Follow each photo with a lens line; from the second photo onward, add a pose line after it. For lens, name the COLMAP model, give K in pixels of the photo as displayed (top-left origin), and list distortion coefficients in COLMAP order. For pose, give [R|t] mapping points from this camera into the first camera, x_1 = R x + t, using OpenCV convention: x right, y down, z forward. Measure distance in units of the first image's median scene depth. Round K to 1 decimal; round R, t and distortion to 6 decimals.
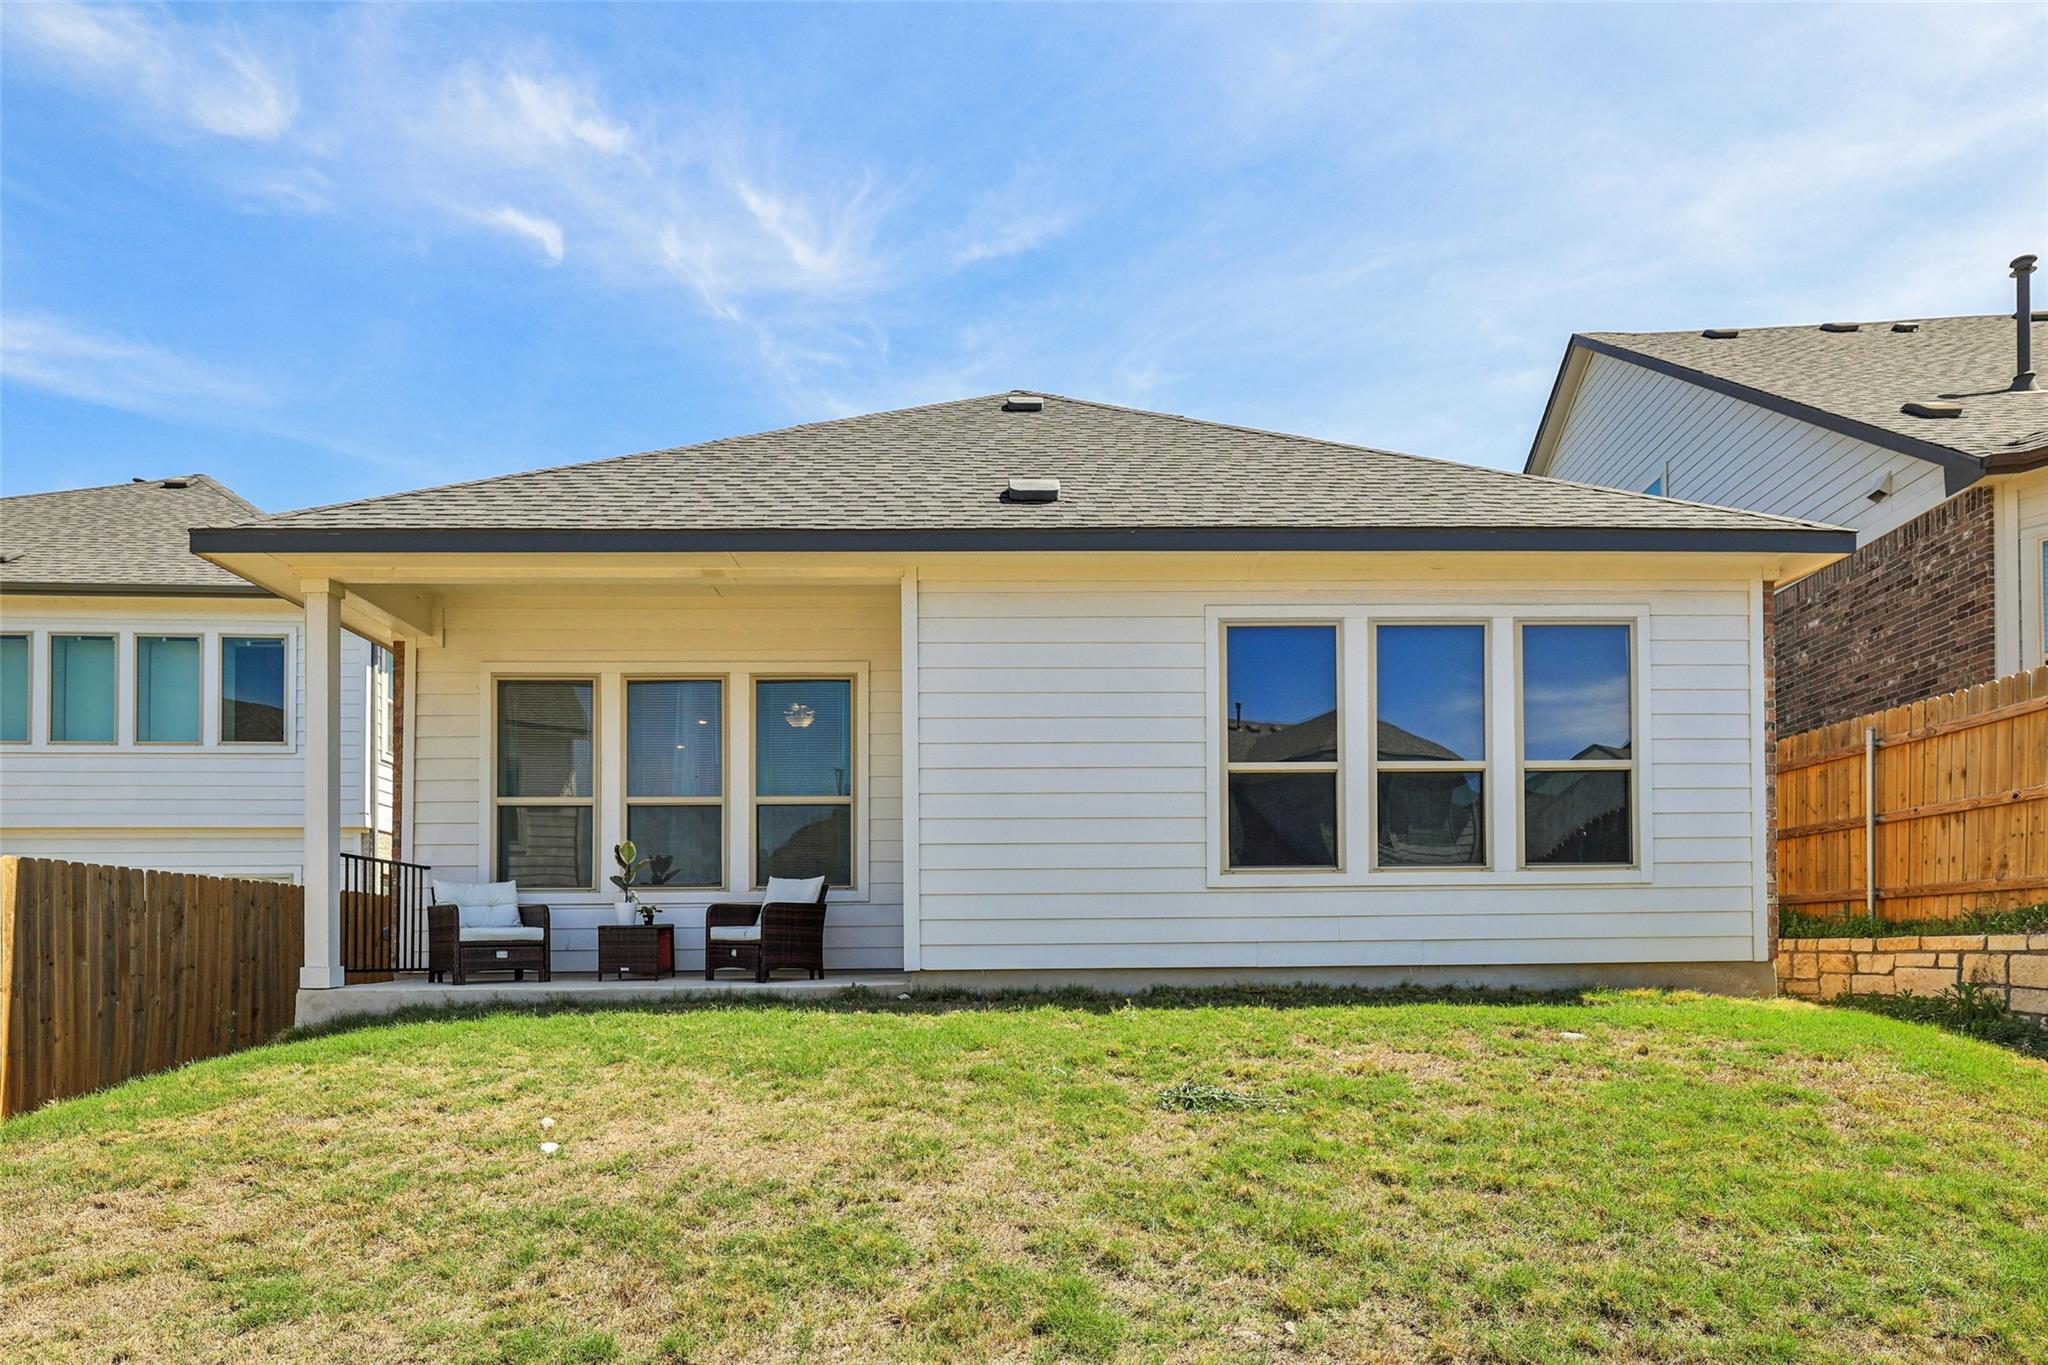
lens RADIAL K [[1004.9, 0, 1012.7], [0, 1004.9, 695.0], [0, 0, 1]] dist [0.001635, 0.001187]
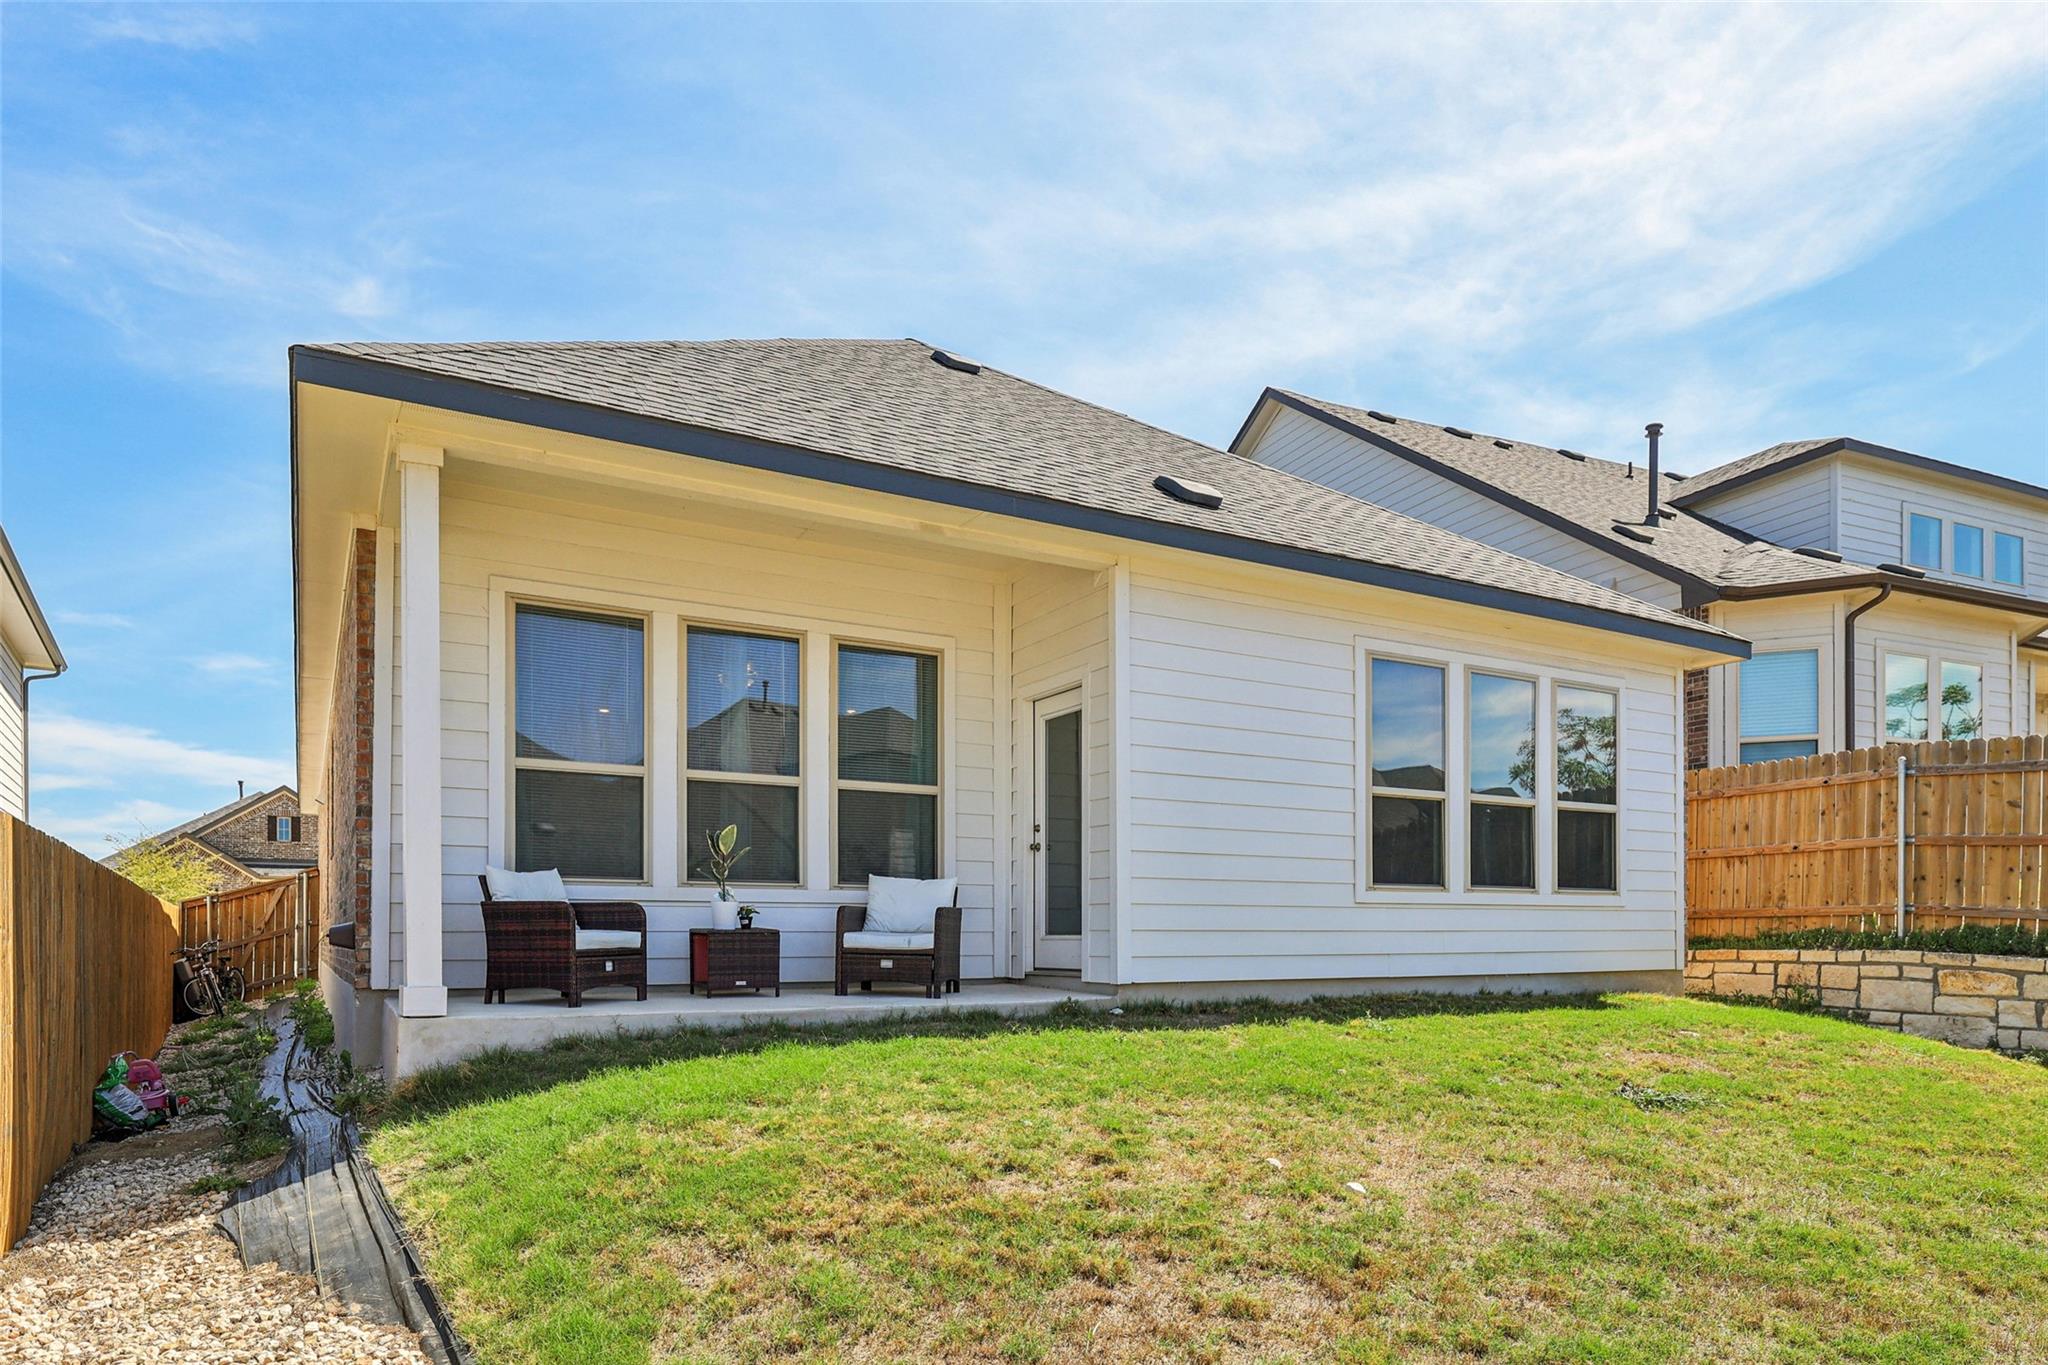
lens RADIAL K [[1091.9, 0, 1031.4], [0, 1091.9, 673.2], [0, 0, 1]] dist [0.000808, 0.000620]
pose [[0.898711, 0.111439, 0.424147, -0.603791], [-0.114315, 0.993268, -0.018751, 0.011203], [-0.423381, -0.031635, 0.905399, 0.104272]]
